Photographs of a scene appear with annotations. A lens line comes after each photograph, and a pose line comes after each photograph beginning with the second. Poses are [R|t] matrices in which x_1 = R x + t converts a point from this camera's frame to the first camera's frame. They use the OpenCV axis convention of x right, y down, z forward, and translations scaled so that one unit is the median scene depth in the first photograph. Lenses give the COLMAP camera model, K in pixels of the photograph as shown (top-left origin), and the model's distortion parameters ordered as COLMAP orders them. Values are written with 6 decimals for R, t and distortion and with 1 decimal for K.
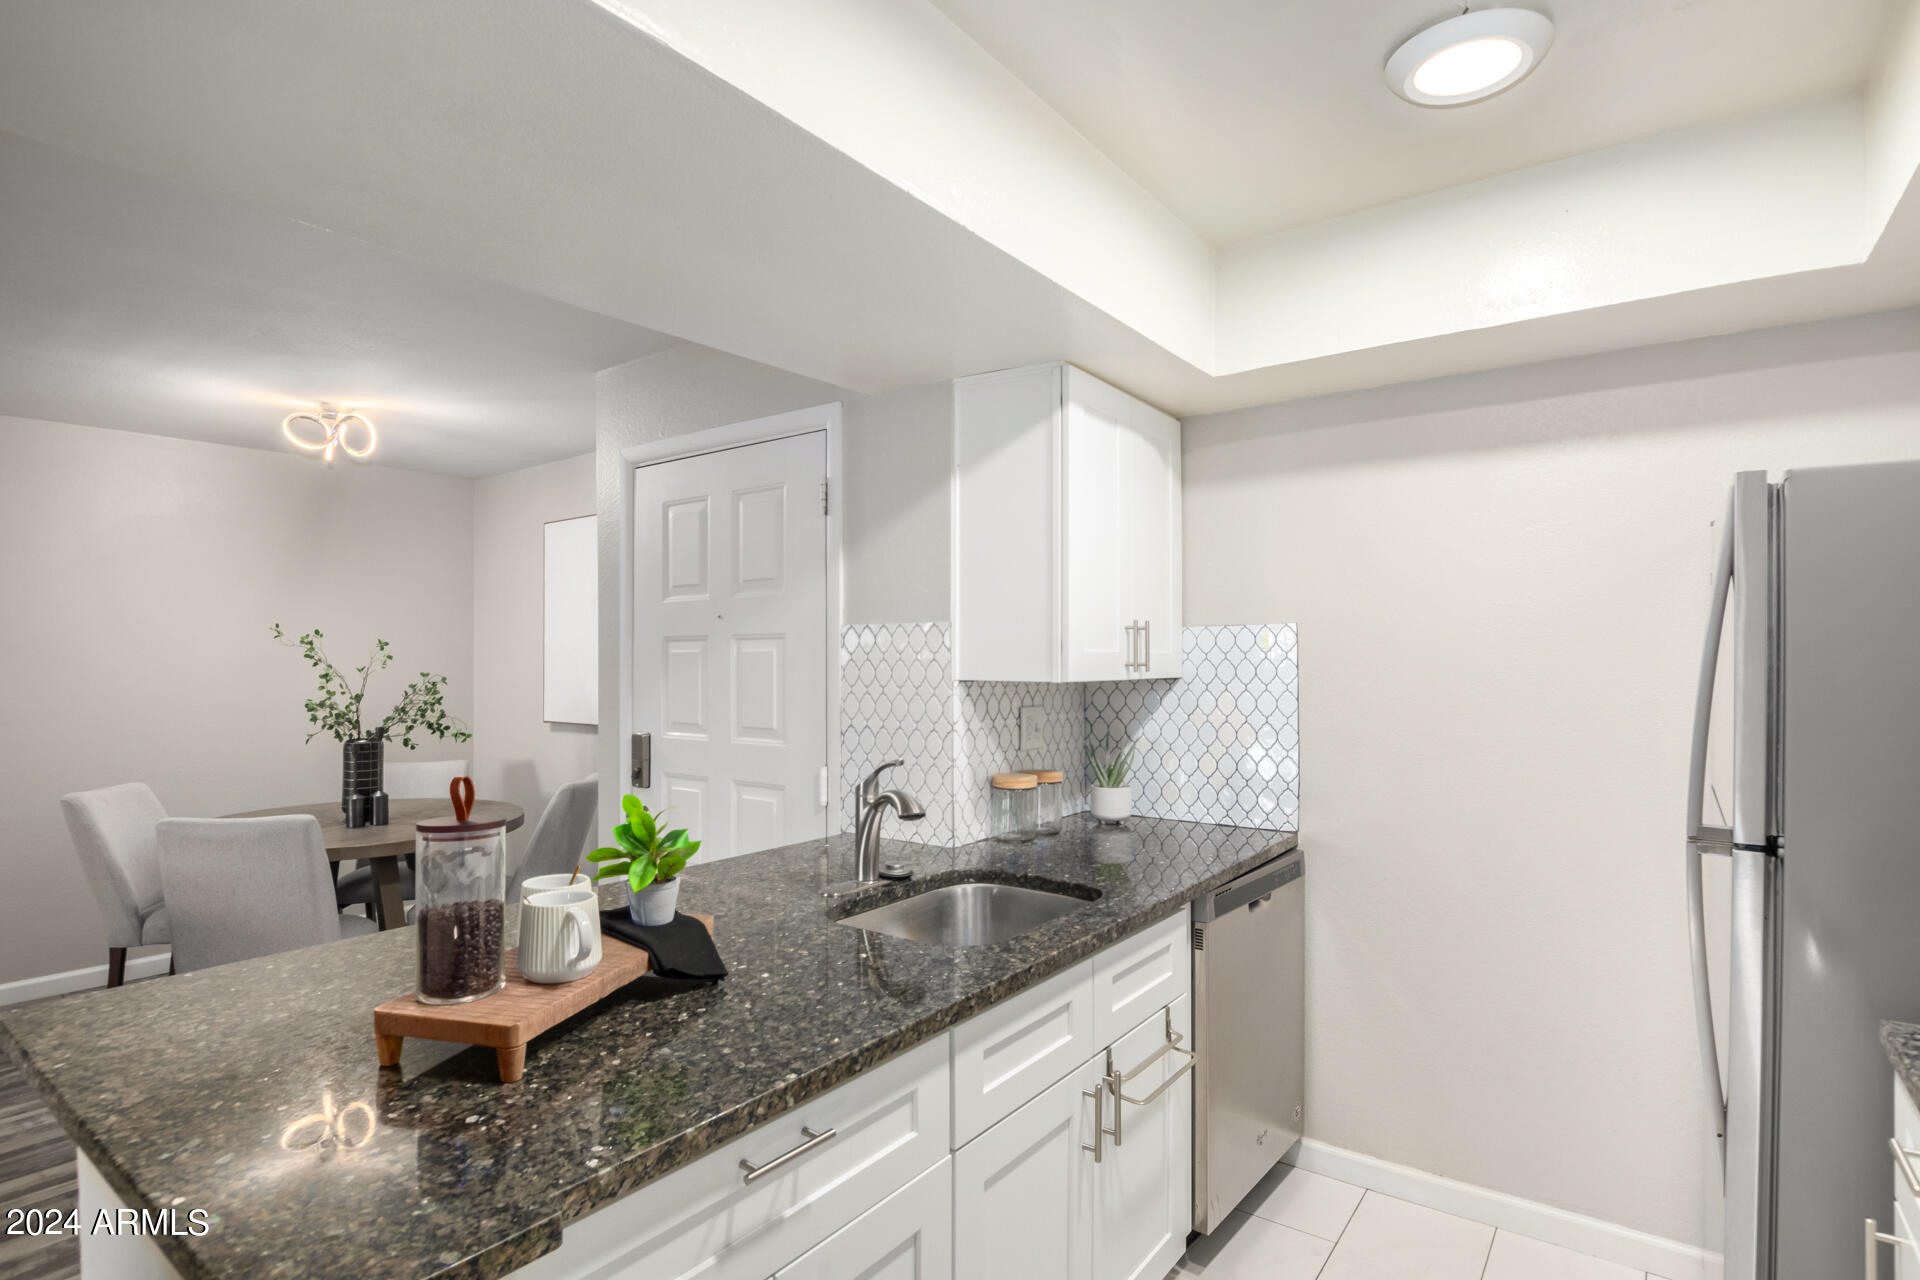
lens RADIAL K [[961.6, 0, 962.7], [0, 961.6, 644.1], [0, 0, 1]] dist [-0.031728, 0.008151]
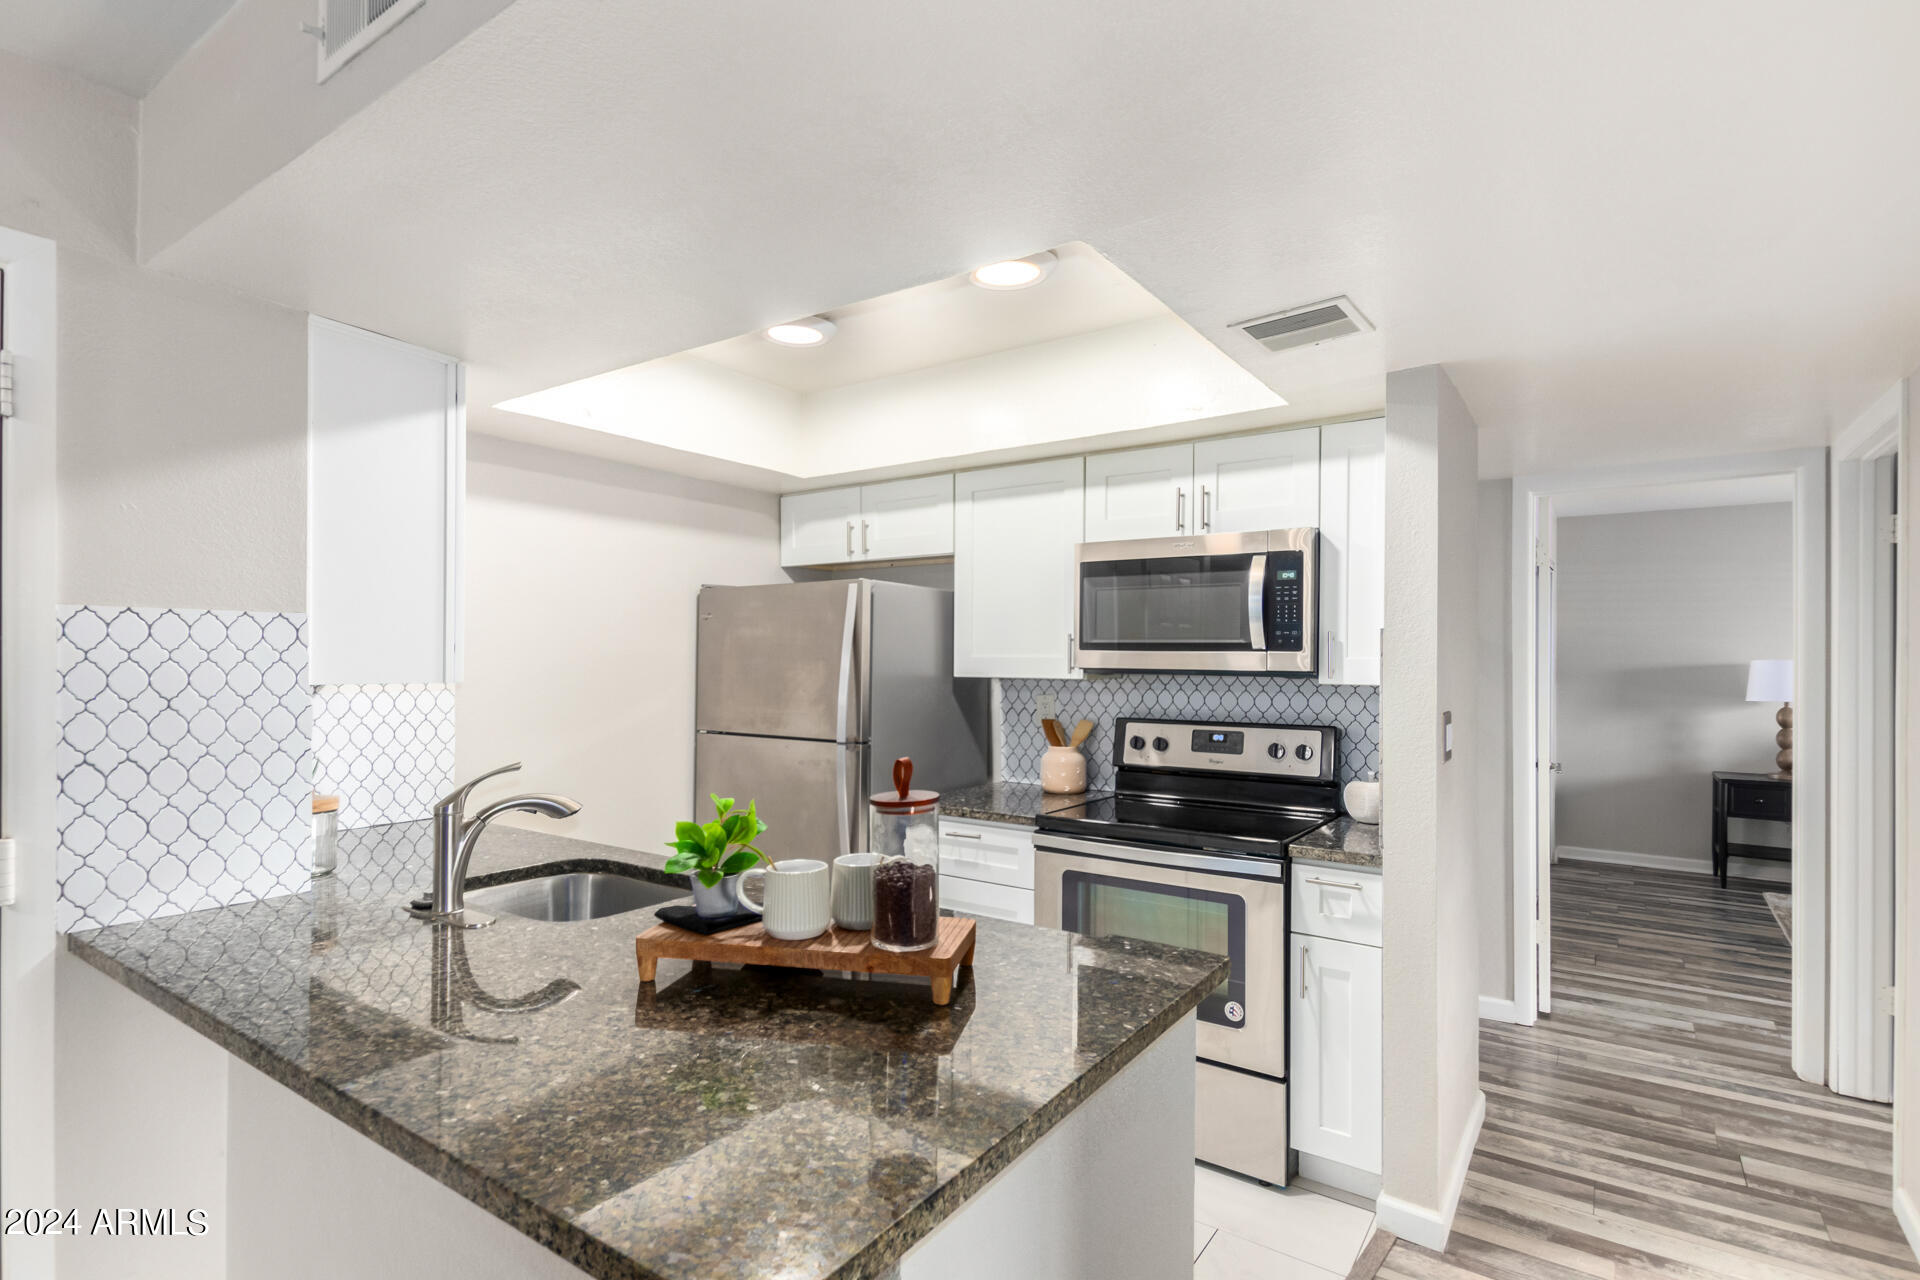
lens RADIAL K [[933.6, 0, 958.4], [0, 933.6, 658.6], [0, 0, 1]] dist [0.010896, -0.004990]
pose [[-0.023225, 0.004596, 0.999720, -0.844064], [-0.015763, 0.999863, -0.004963, 0.010341], [-0.999606, -0.015874, -0.023150, 0.484016]]
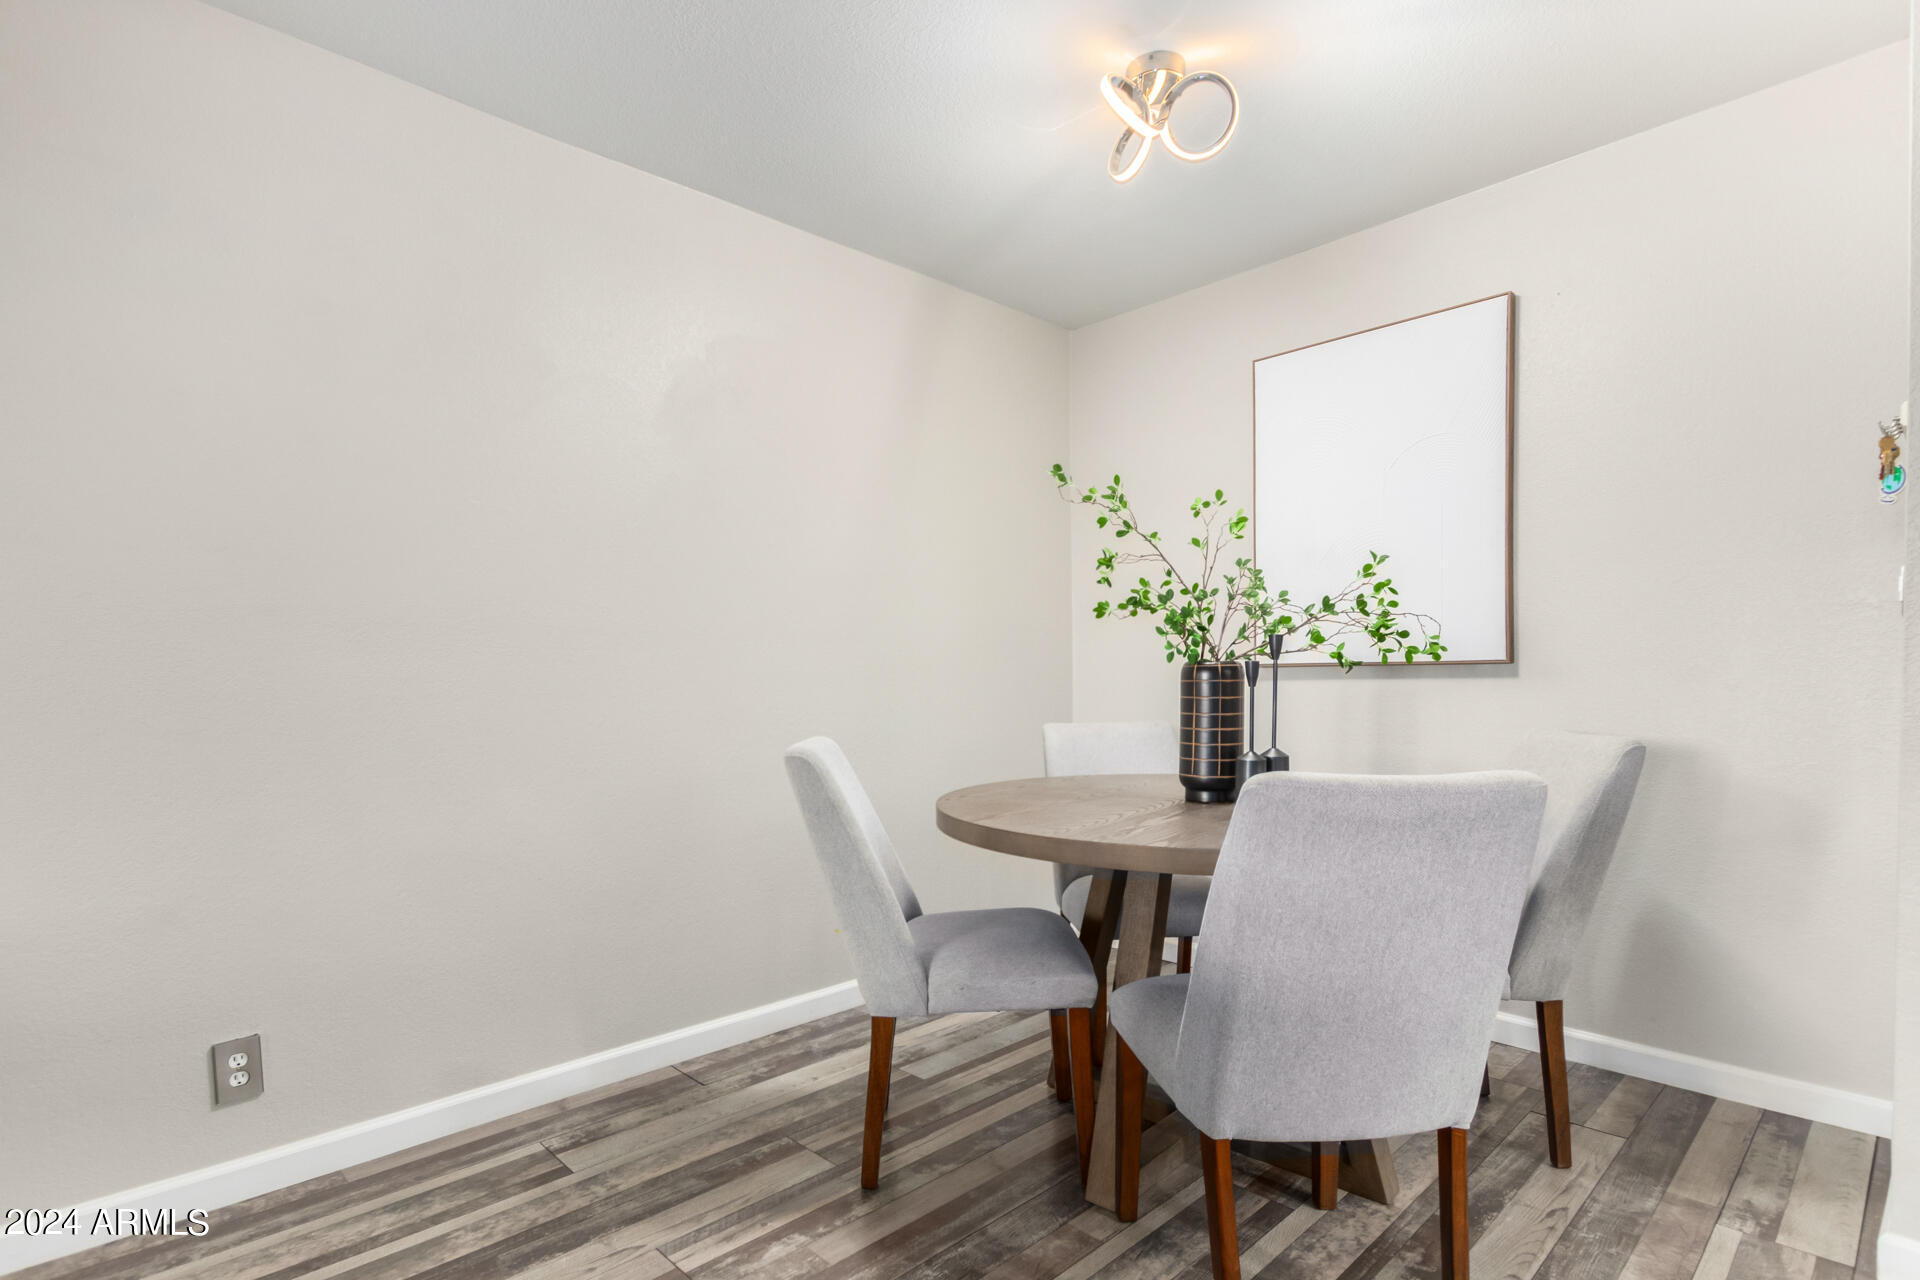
lens RADIAL K [[960.1, 0, 937.2], [0, 960.1, 704.2], [0, 0, 1]] dist [0.011086, -0.001152]
pose [[0.985098, -0.005531, -0.171905, -1.104901], [0.013354, 0.998925, 0.044384, 0.153520], [0.171475, -0.046018, 0.984113, 0.624556]]
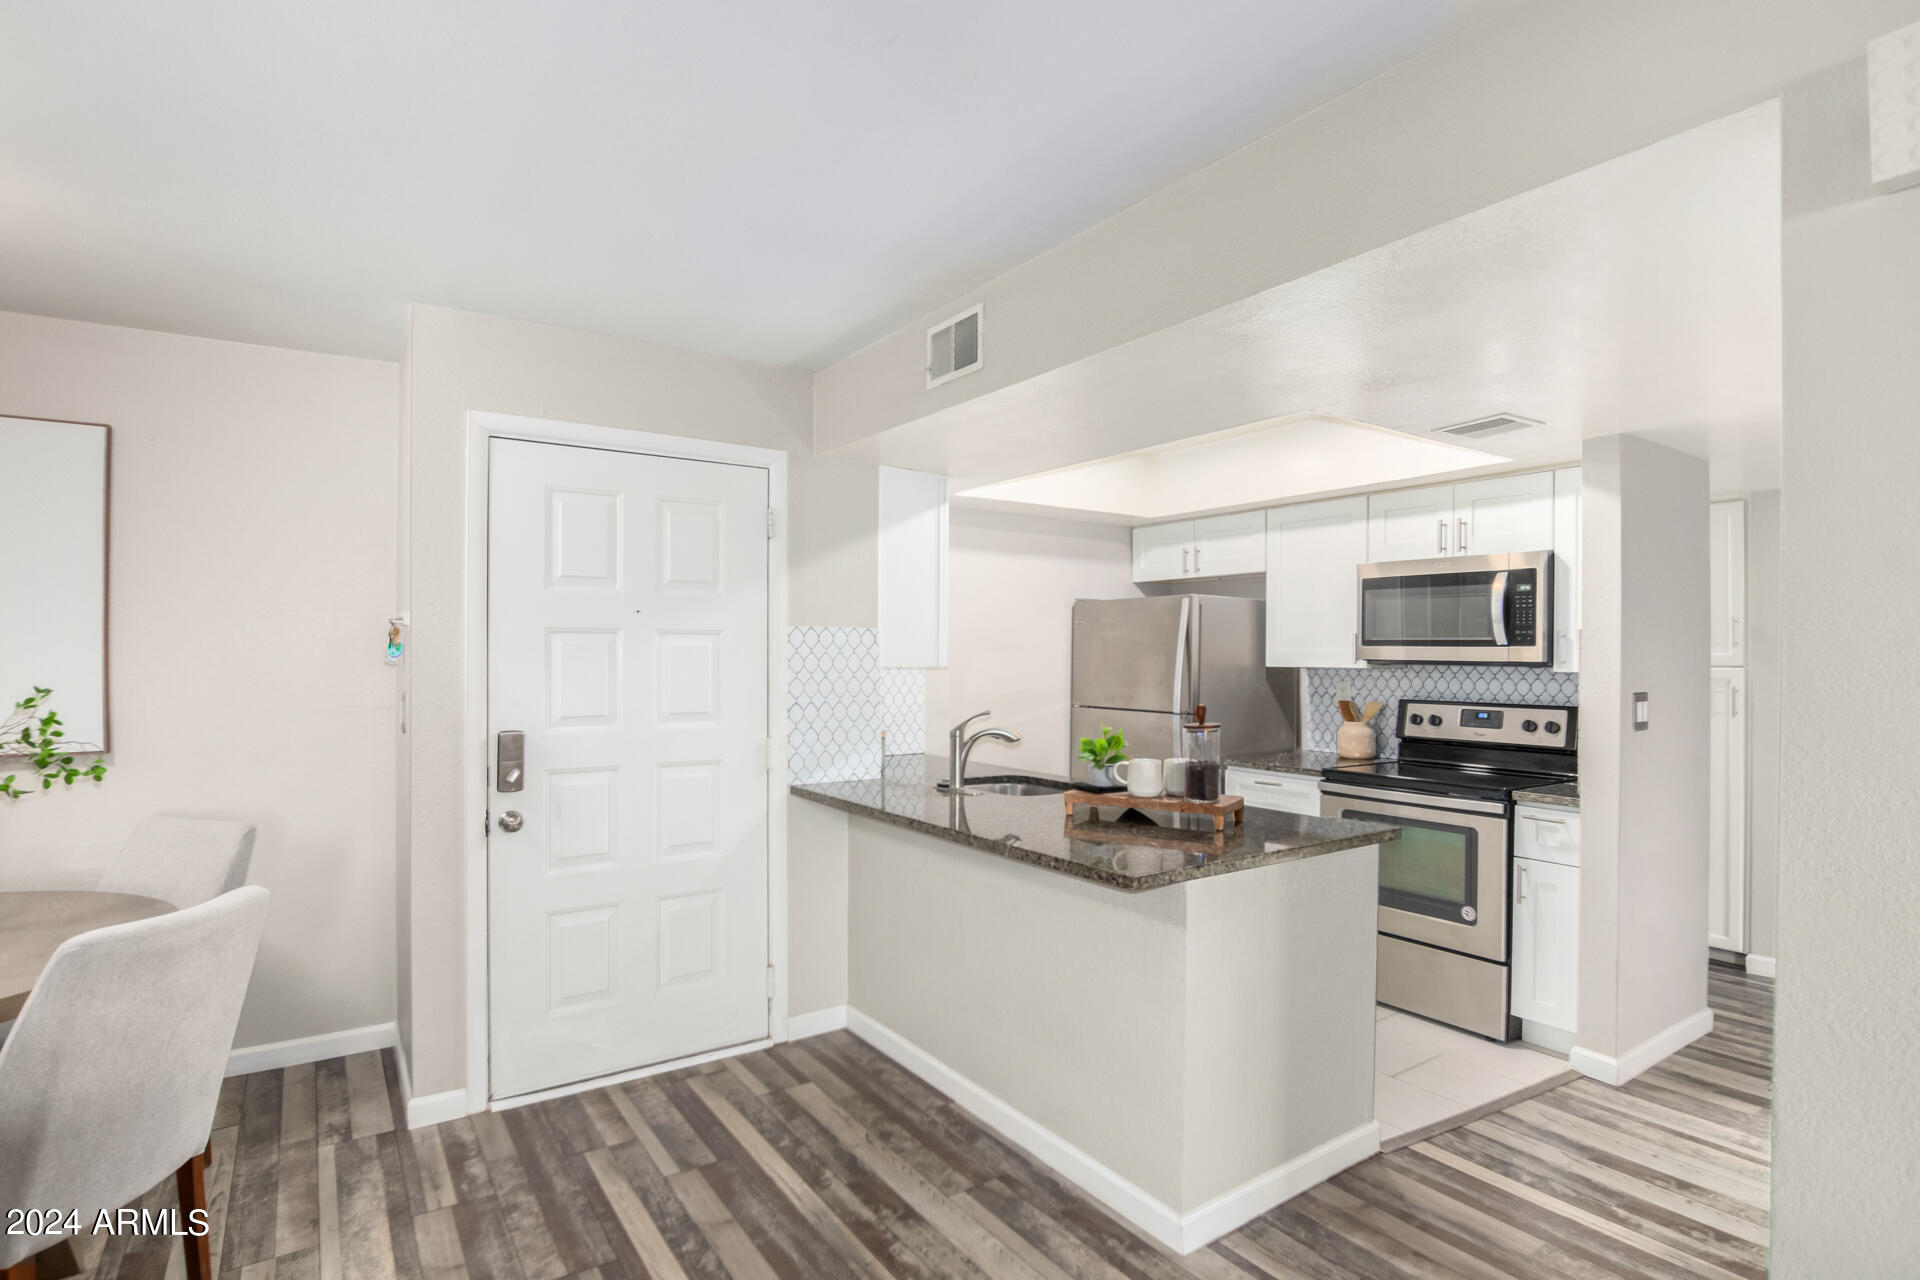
lens RADIAL K [[955.9, 0, 957.1], [0, 955.9, 652.8], [0, 0, 1]] dist [-0.029705, 0.001504]
pose [[0.334677, 0.005234, 0.942319, -1.419551], [-0.015802, 0.999875, 0.000058, 0.013732], [-0.942201, -0.014910, 0.334717, 0.399762]]
